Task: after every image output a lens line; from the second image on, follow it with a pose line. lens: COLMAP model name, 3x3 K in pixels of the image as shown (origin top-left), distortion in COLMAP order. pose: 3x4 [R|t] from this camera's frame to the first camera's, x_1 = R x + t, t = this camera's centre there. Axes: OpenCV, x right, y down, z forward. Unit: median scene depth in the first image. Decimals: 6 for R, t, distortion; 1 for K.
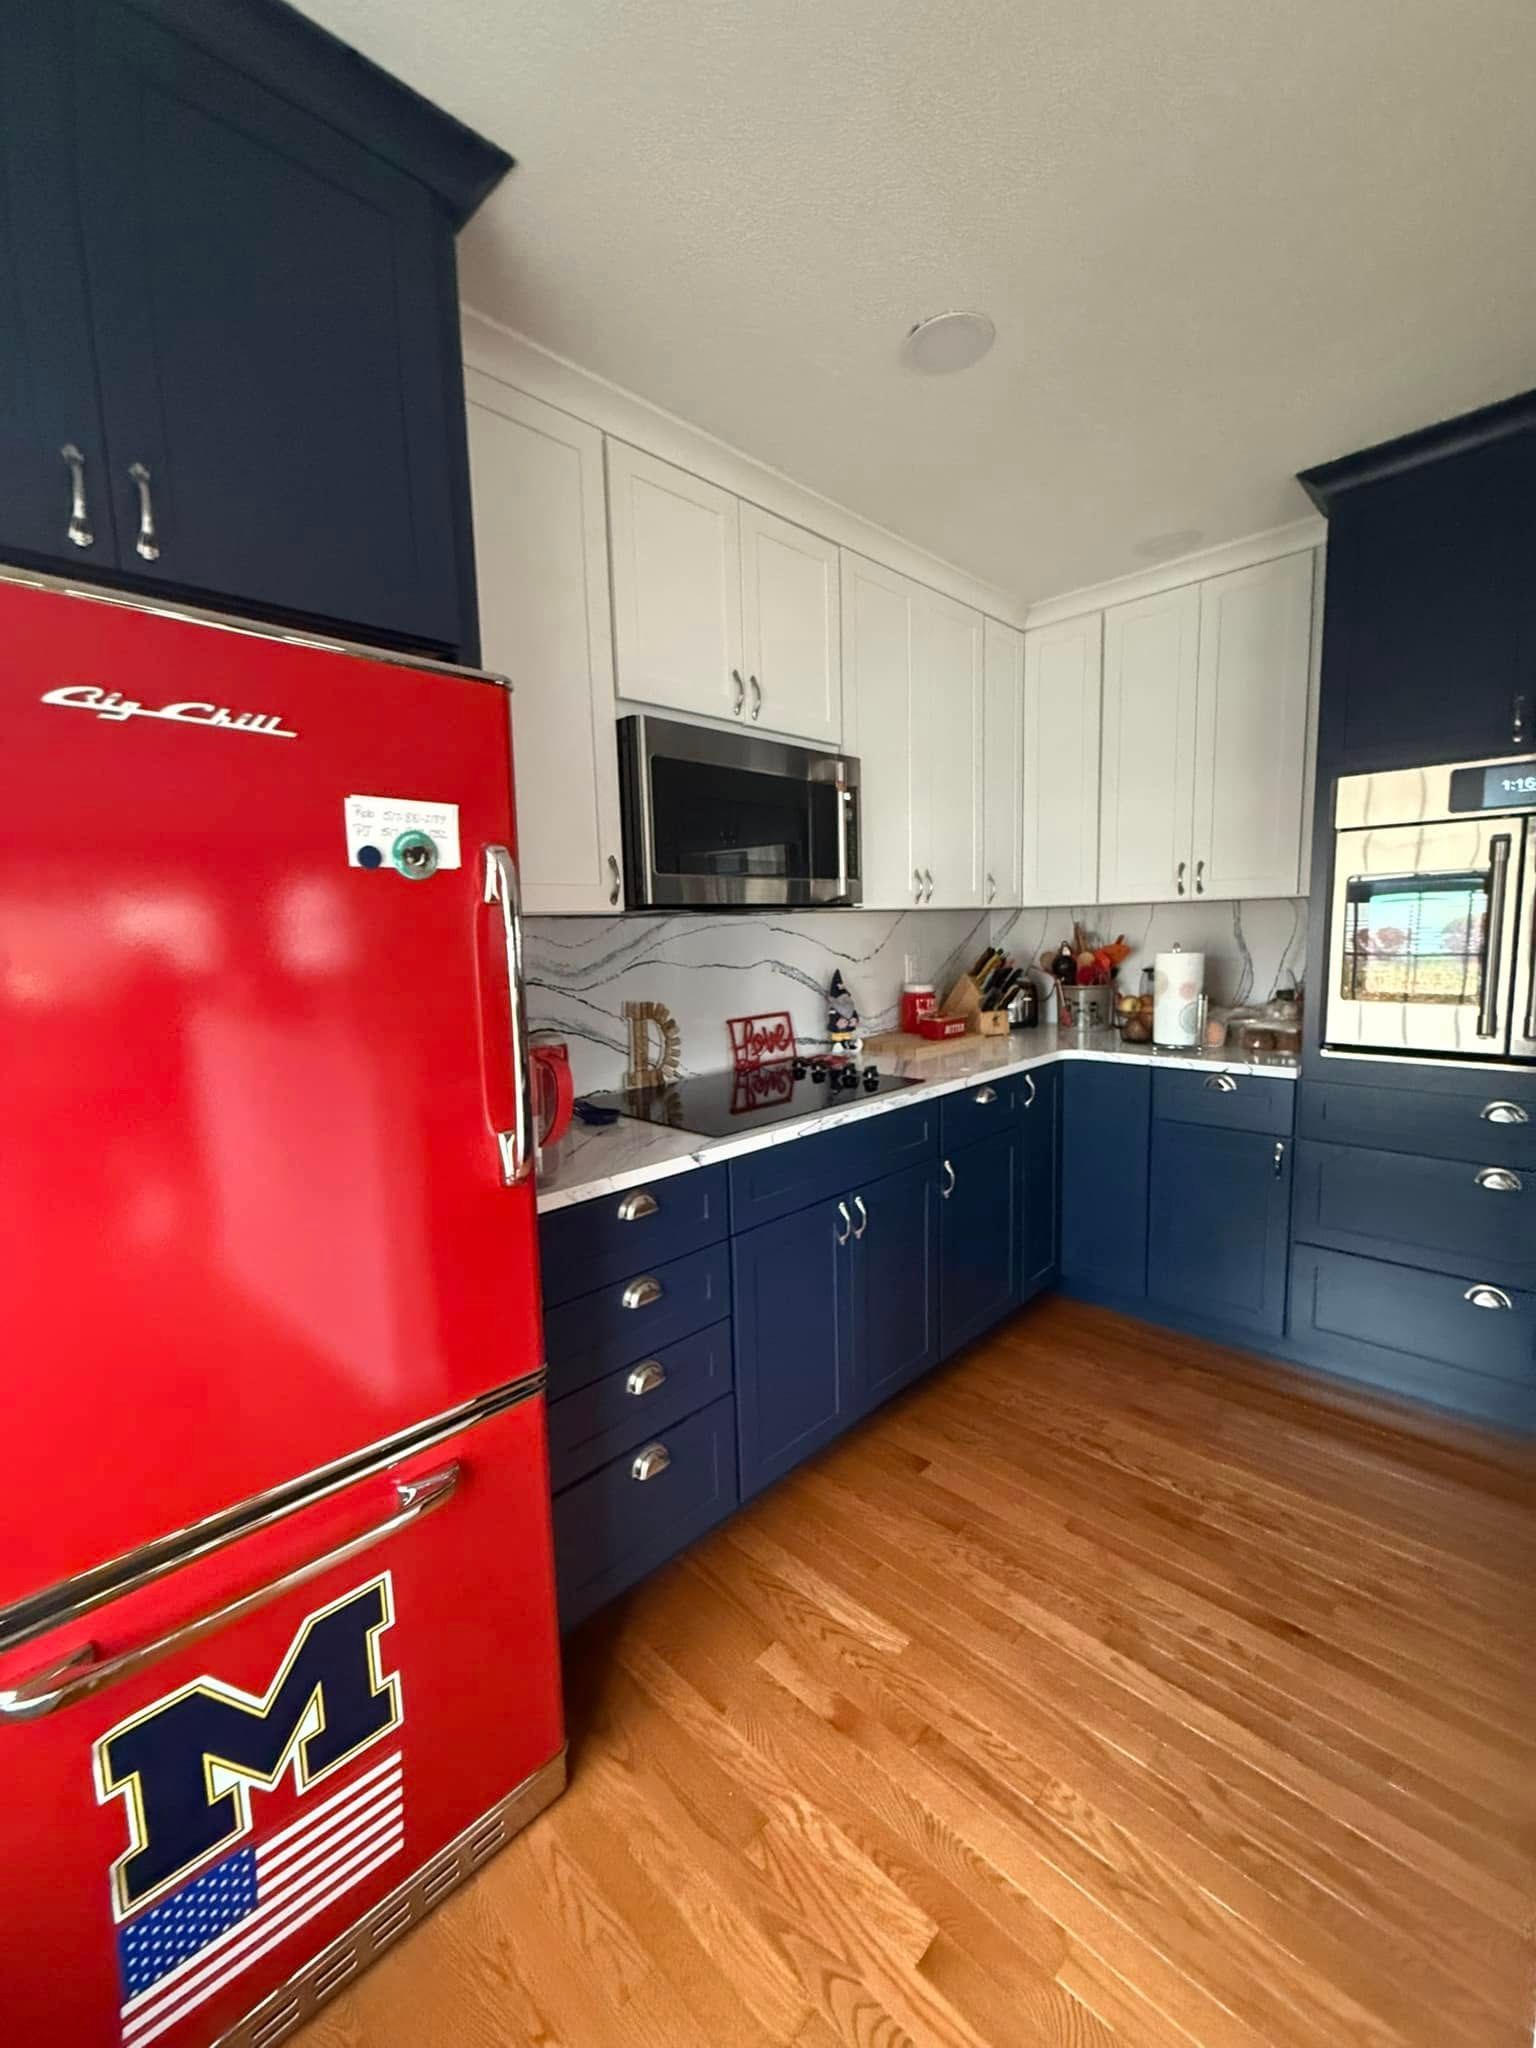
lens RADIAL K [[815.3, 0, 759.4], [0, 815.3, 1020.8], [0, 0, 1]] dist [-0.003223, -0.000216]
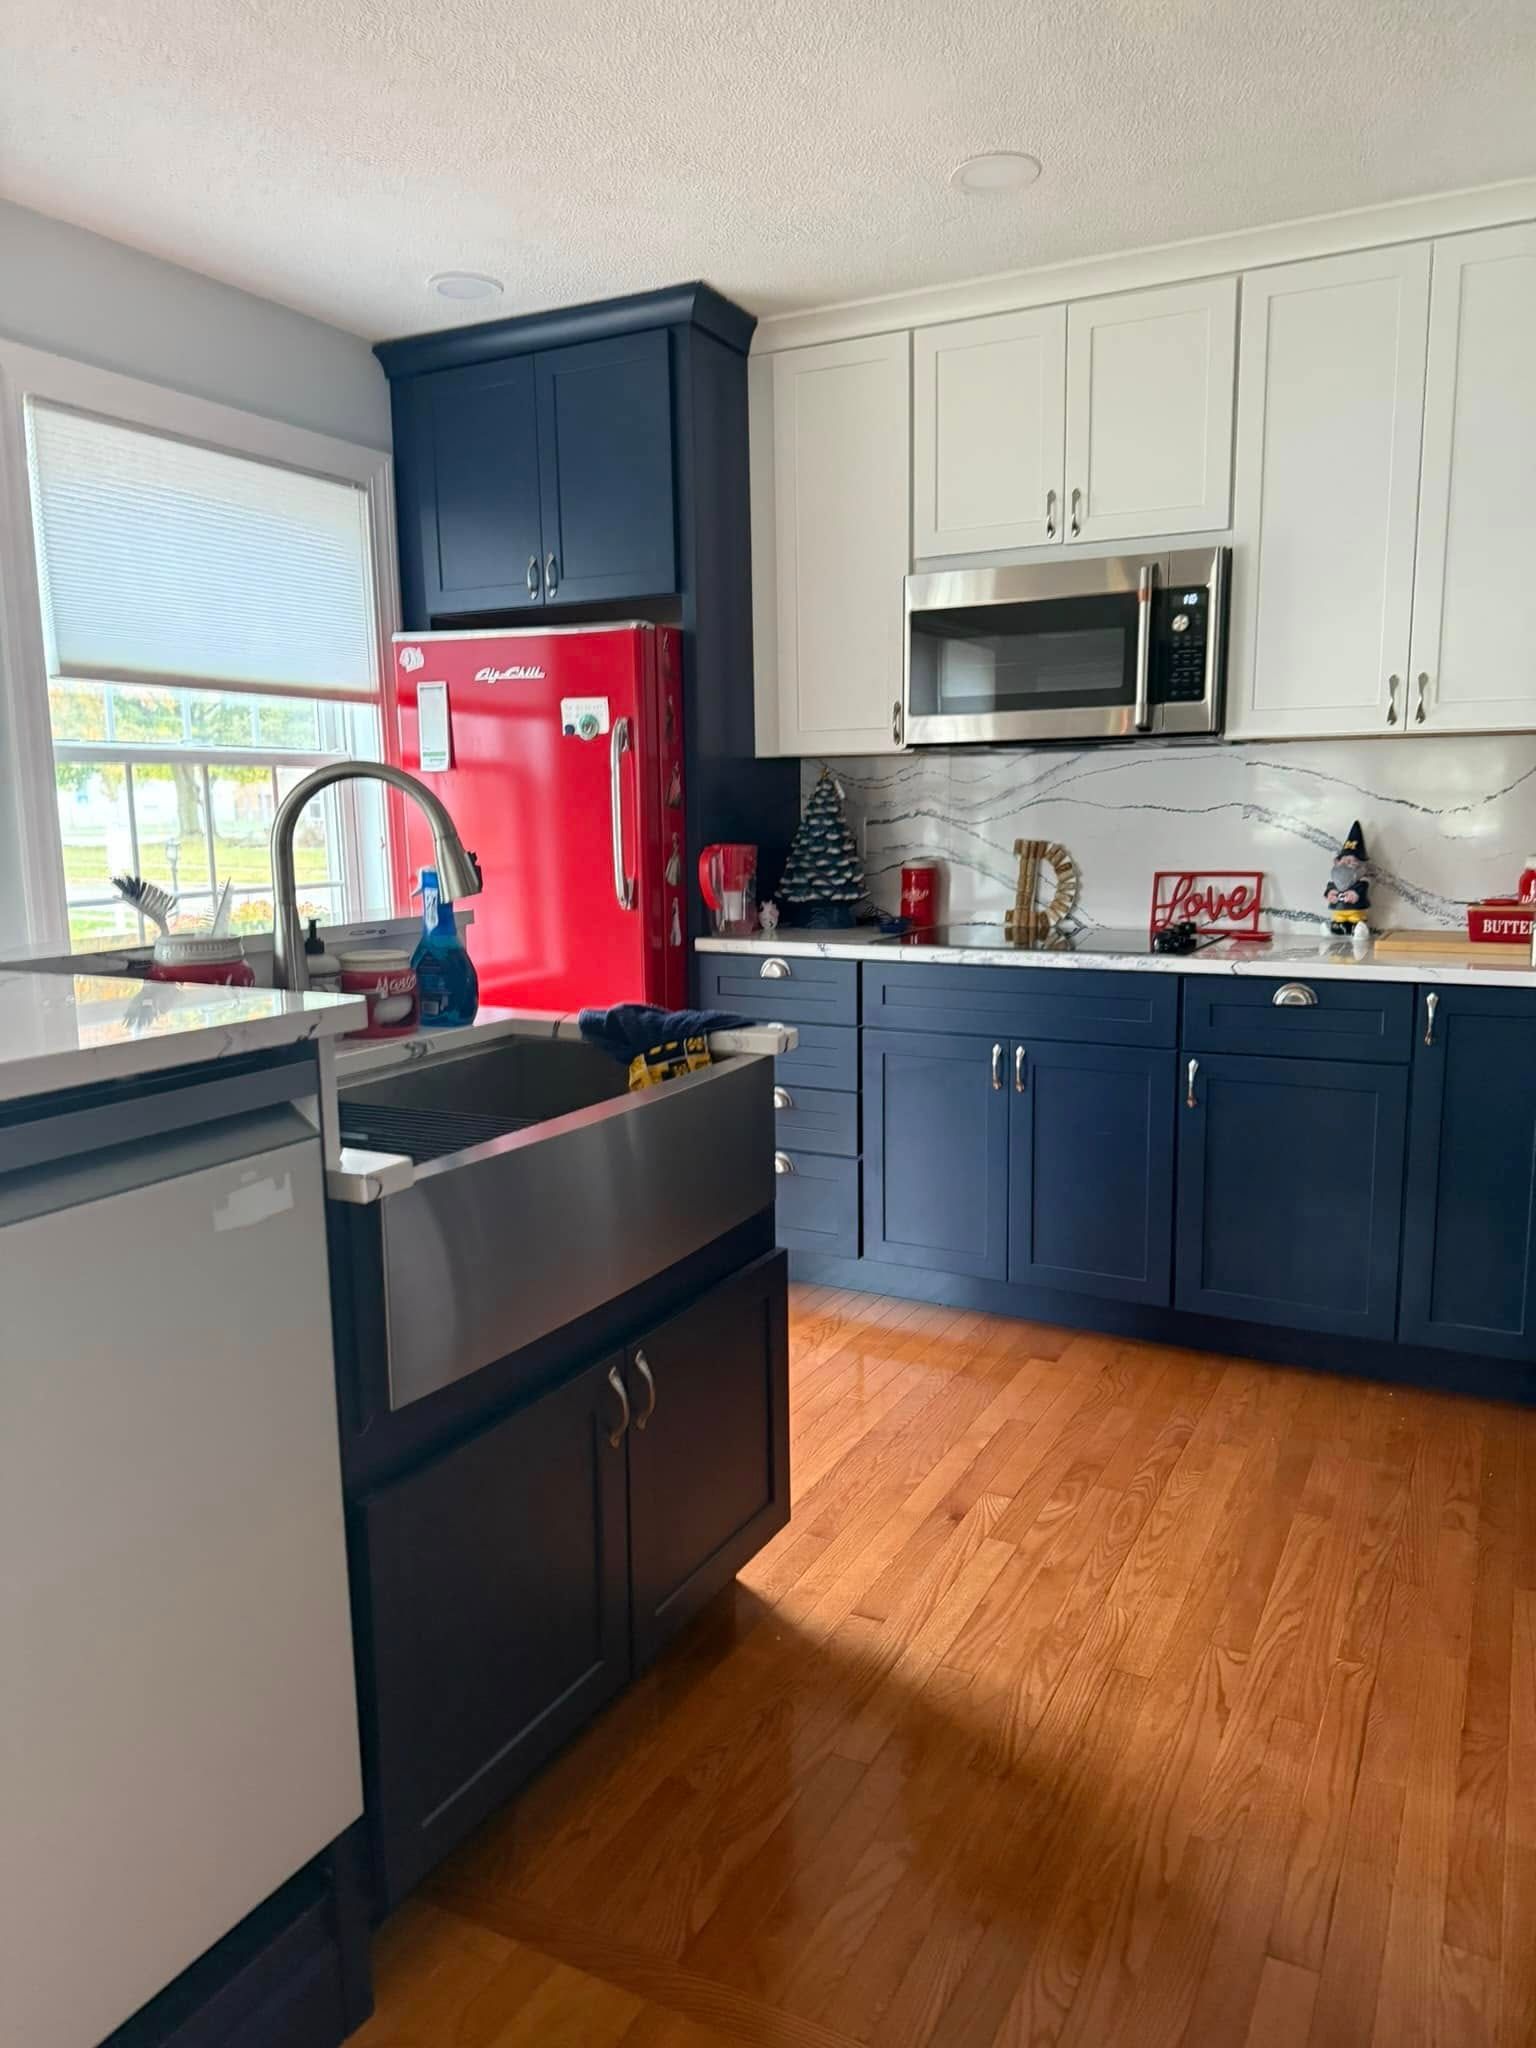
lens RADIAL K [[1438.1, 0, 777.6], [0, 1438.1, 1028.0], [0, 0, 1]] dist [0.062568, -0.076055]
pose [[0.300199, 0.170995, -0.938425, 1.597655], [-0.108252, 0.983553, 0.144588, -0.020104], [0.947714, 0.058181, 0.313772, 0.193149]]
